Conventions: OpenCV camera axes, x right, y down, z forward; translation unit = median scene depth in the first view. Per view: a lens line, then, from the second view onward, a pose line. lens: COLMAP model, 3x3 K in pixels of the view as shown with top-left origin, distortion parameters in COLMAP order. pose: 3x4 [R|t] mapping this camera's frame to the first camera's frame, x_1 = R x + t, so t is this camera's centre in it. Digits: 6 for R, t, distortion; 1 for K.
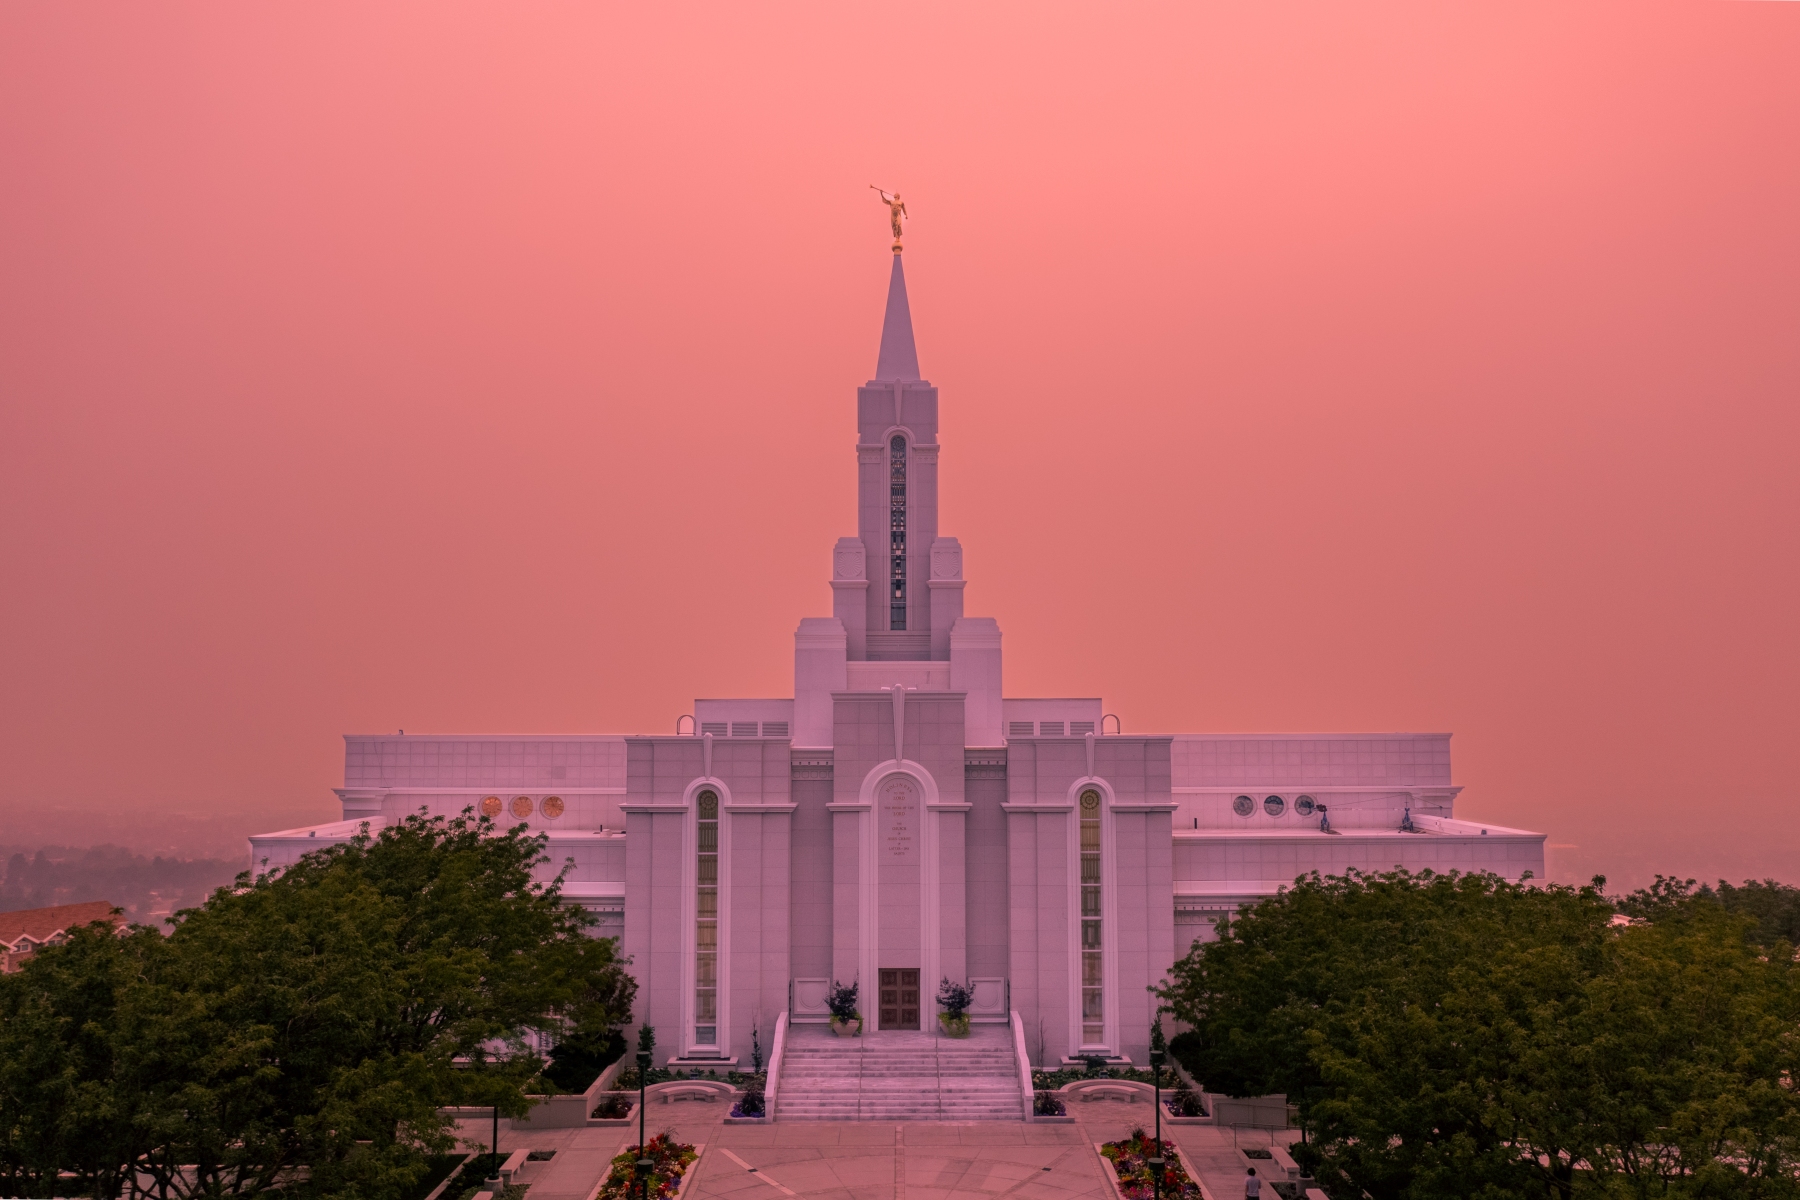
lens RADIAL K [[1437.7, 0, 900.0], [0, 1437.7, 614.2], [0, 0, 1]] dist [0.066805, -0.039648]
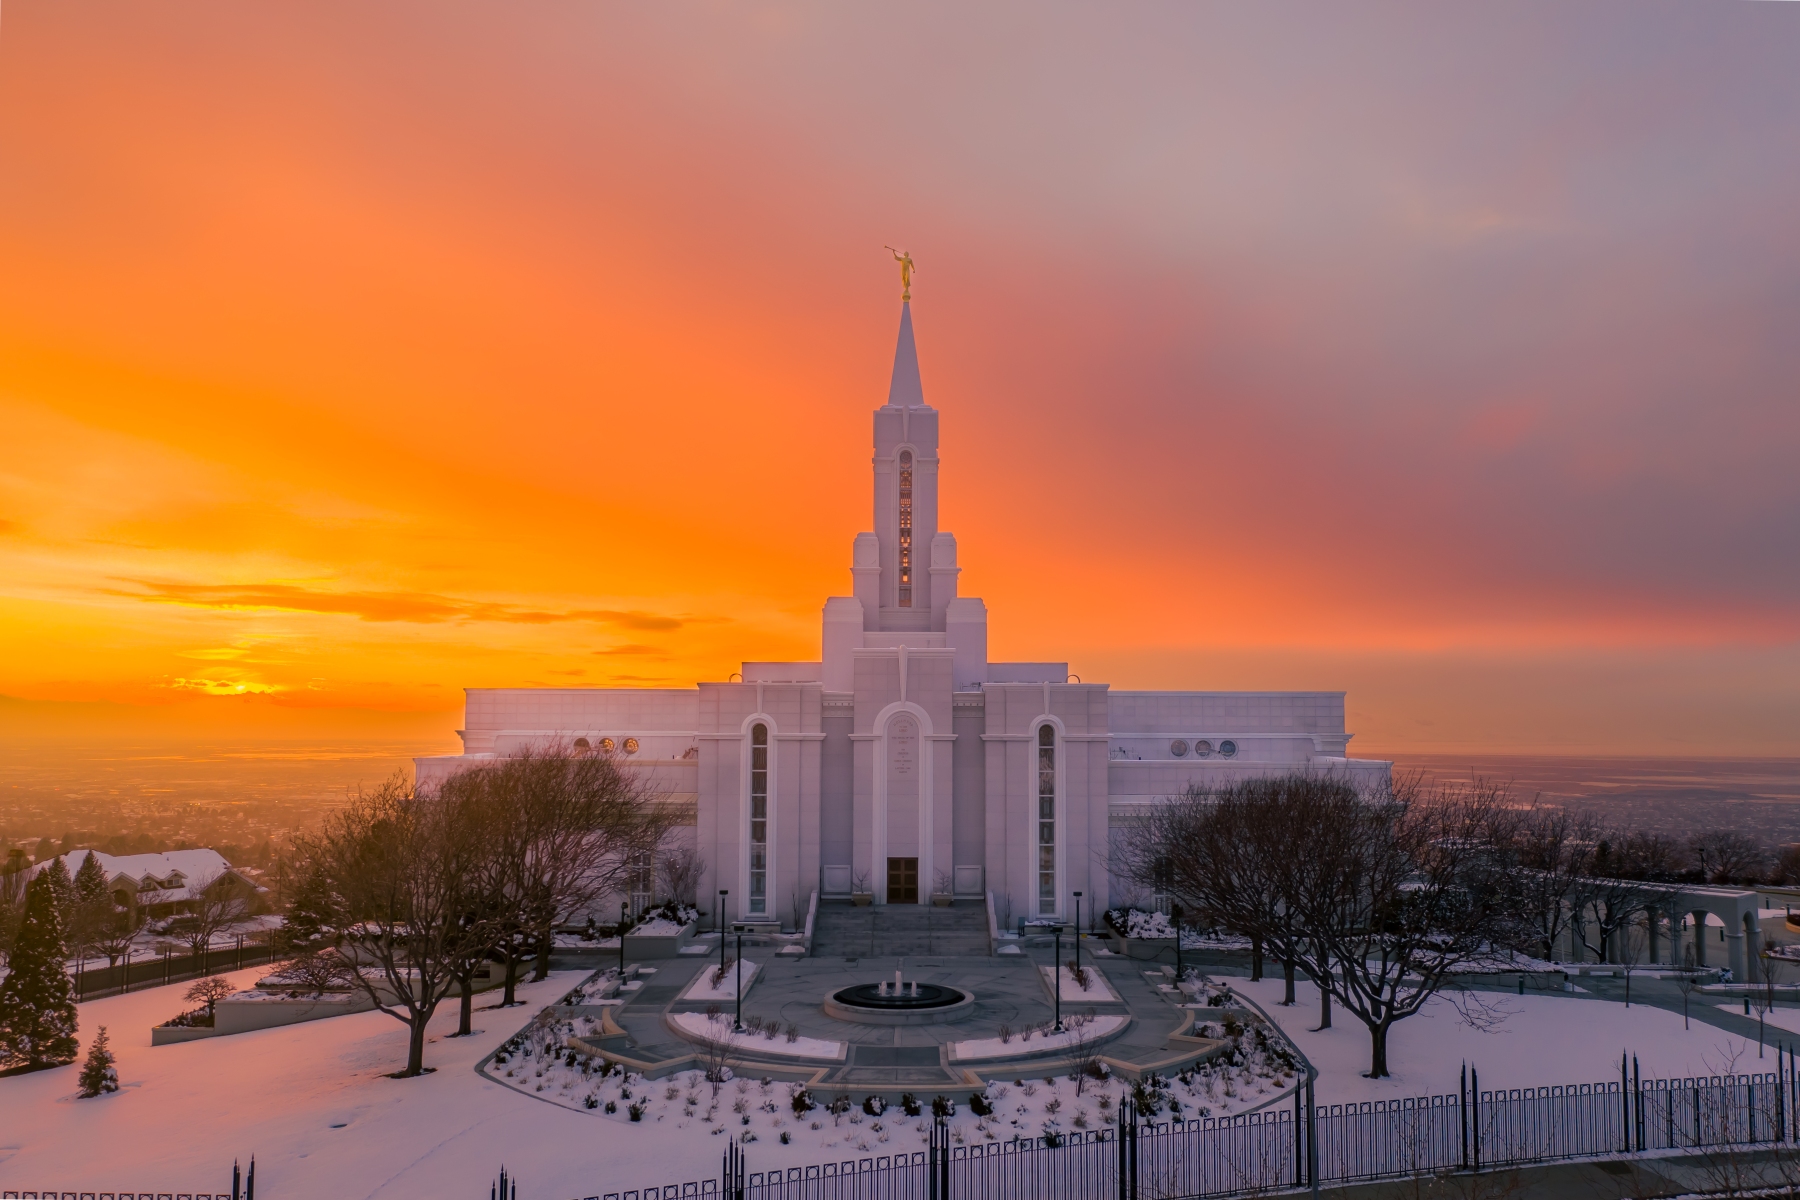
lens RADIAL K [[1437.7, 0, 910.0], [0, 1437.7, 633.9], [0, 0, 1]] dist [0.066805, -0.039648]
pose [[0.999978, 0.006016, -0.002733, 0.007441], [-0.005960, 0.999784, 0.019933, 0.010486], [0.002852, -0.019916, 0.999798, -0.278307]]
